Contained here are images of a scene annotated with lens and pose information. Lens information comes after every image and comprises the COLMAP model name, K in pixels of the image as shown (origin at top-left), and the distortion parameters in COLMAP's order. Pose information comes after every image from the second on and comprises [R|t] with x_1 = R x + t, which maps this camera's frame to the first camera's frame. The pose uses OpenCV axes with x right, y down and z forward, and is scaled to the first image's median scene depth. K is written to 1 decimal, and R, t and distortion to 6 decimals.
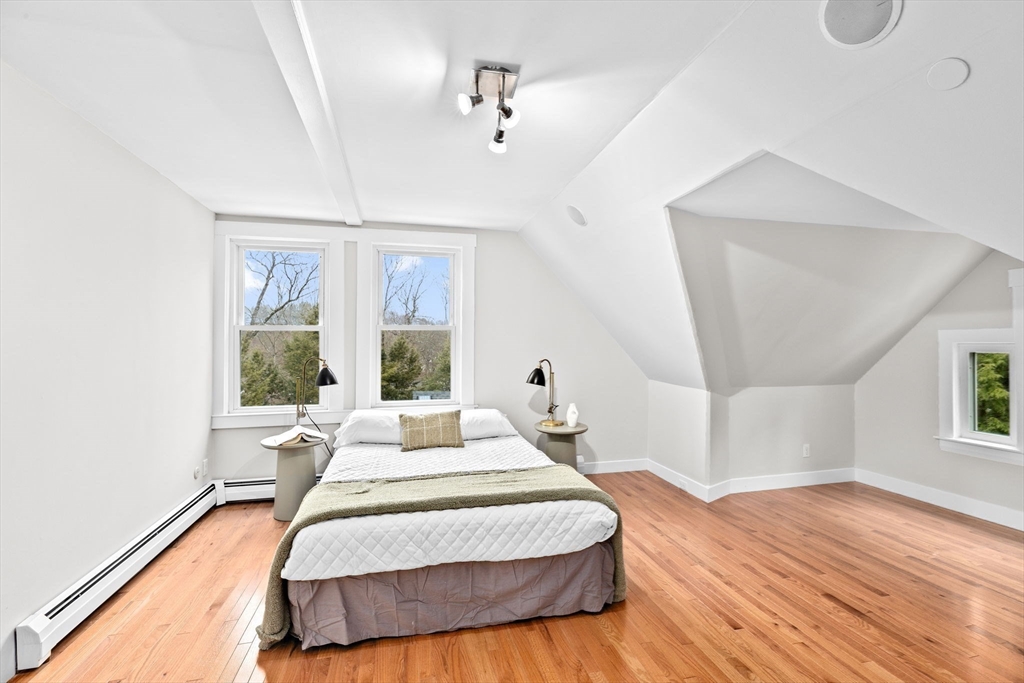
lens RADIAL K [[459.4, 0, 515.8], [0, 459.4, 343.1], [0, 0, 1]] dist [-0.008863, 0.003992]
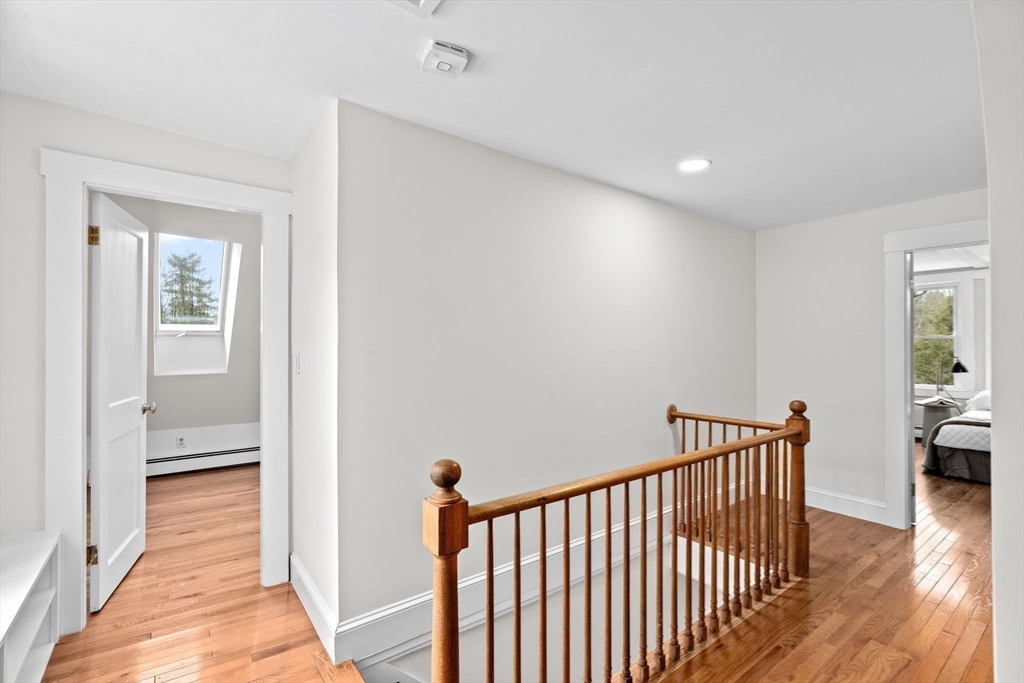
lens RADIAL K [[459.4, 0, 517.3], [0, 459.4, 342.5], [0, 0, 1]] dist [-0.008863, 0.003992]
pose [[0.389216, -0.007833, -0.921113, 0.482612], [0.008732, 0.999950, -0.004813, -0.022616], [0.921105, -0.006170, 0.389265, -1.100840]]
